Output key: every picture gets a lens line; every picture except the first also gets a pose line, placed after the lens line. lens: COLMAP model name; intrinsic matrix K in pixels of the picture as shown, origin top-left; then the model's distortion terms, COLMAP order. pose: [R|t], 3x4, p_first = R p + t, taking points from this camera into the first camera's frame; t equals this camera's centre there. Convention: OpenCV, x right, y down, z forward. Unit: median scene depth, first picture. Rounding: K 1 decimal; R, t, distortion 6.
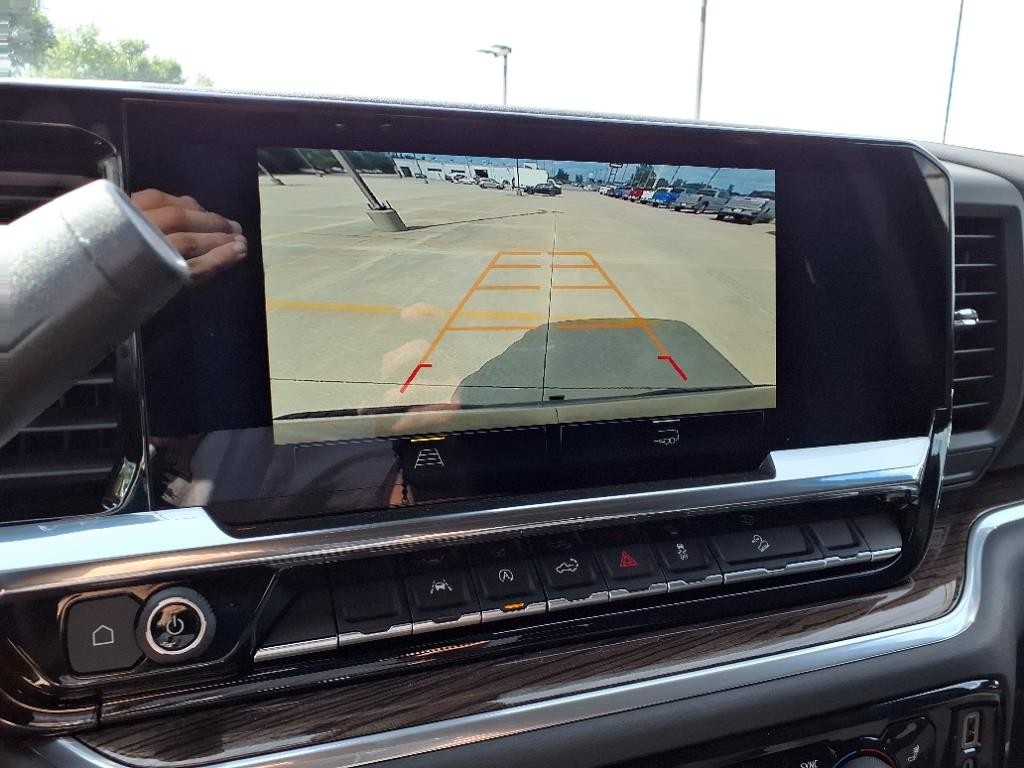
lens RADIAL K [[816.2, 0, 512.0], [0, 816.2, 384.0], [0, 0, 1]] dist [-0.000413, -0.050815]
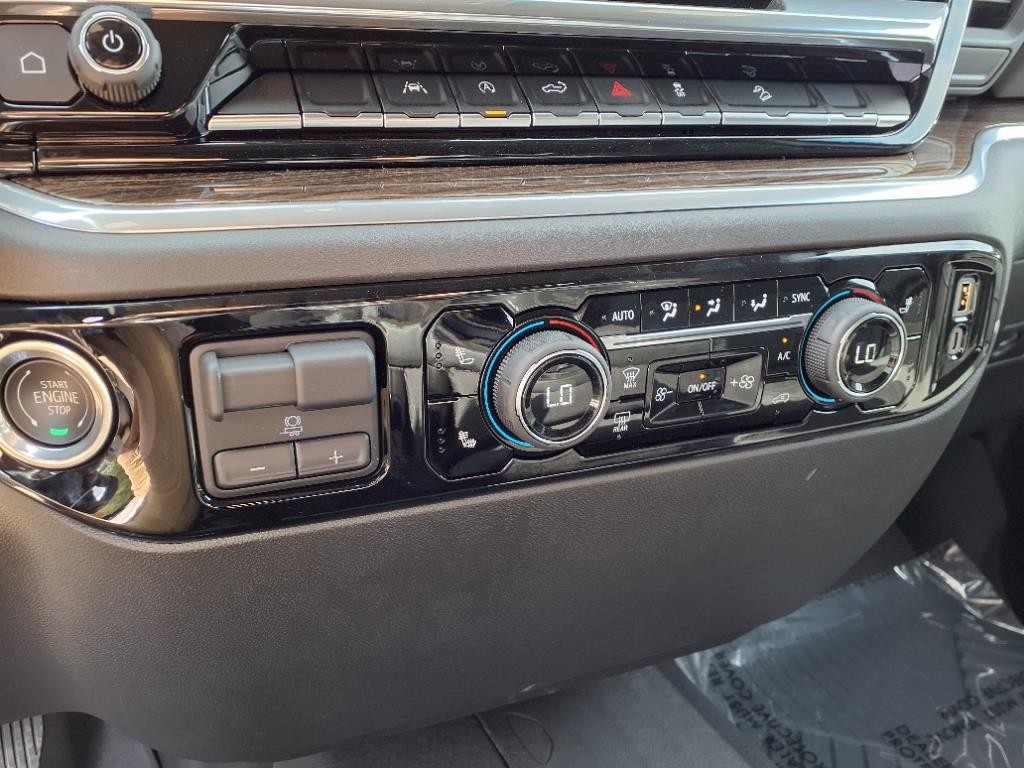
lens RADIAL K [[816.2, 0, 512.0], [0, 816.2, 384.0], [0, 0, 1]] dist [-0.000413, -0.050815]
pose [[0.999579, 0.007002, 0.028154, -0.002508], [-0.013048, 0.975250, 0.220719, 0.332374], [-0.025912, -0.220993, 0.974931, 0.037295]]
